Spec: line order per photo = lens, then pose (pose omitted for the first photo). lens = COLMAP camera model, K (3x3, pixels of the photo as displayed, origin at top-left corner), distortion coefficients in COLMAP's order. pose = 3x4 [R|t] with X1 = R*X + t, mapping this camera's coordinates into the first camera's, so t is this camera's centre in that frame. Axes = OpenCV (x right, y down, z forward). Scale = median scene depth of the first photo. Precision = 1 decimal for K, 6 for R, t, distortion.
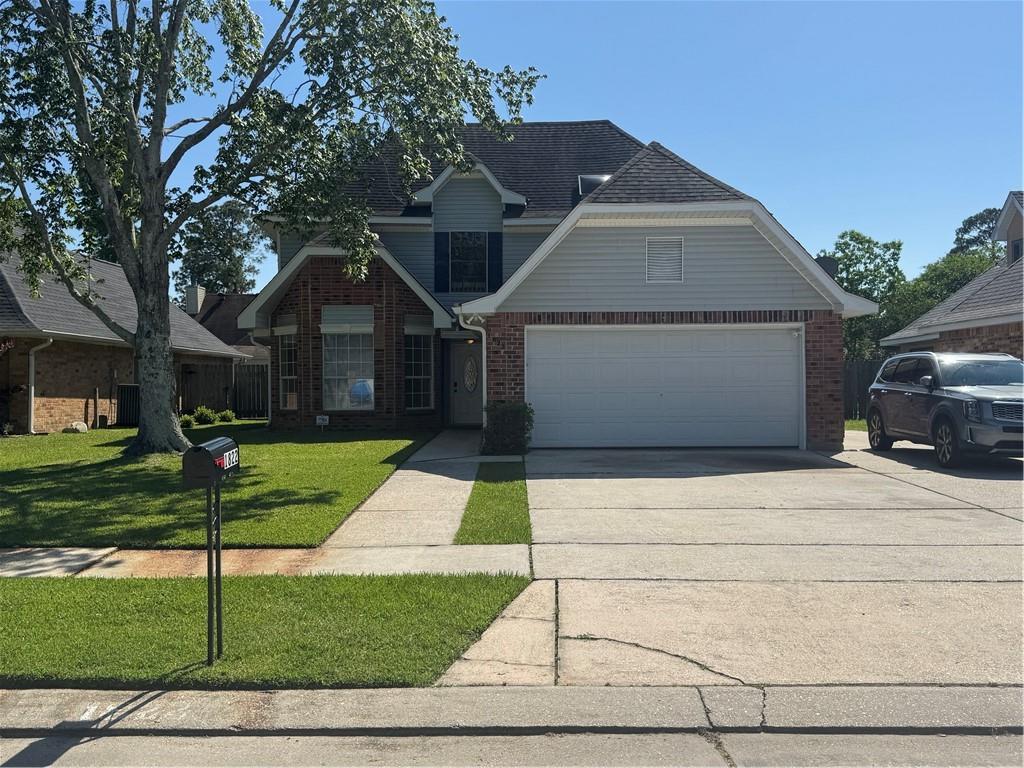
lens RADIAL K [[941.8, 0, 505.6], [0, 941.8, 383.4], [0, 0, 1]] dist [0.172761, -0.364189]
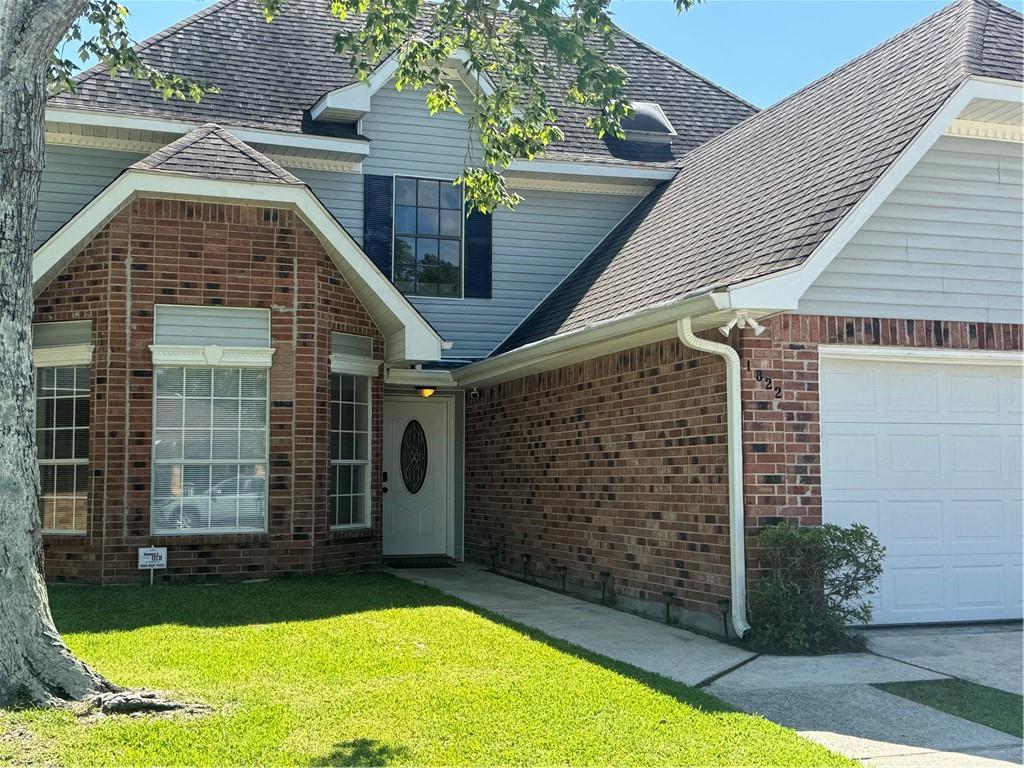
lens RADIAL K [[1255.3, 0, 518.6], [0, 1255.3, 380.8], [0, 0, 1]] dist [0.182258, -0.354689]
pose [[0.944692, 0.028022, 0.326760, -0.304743], [-0.004175, 0.997290, -0.073454, -0.001284], [-0.327932, 0.068027, 0.942249, 0.493753]]
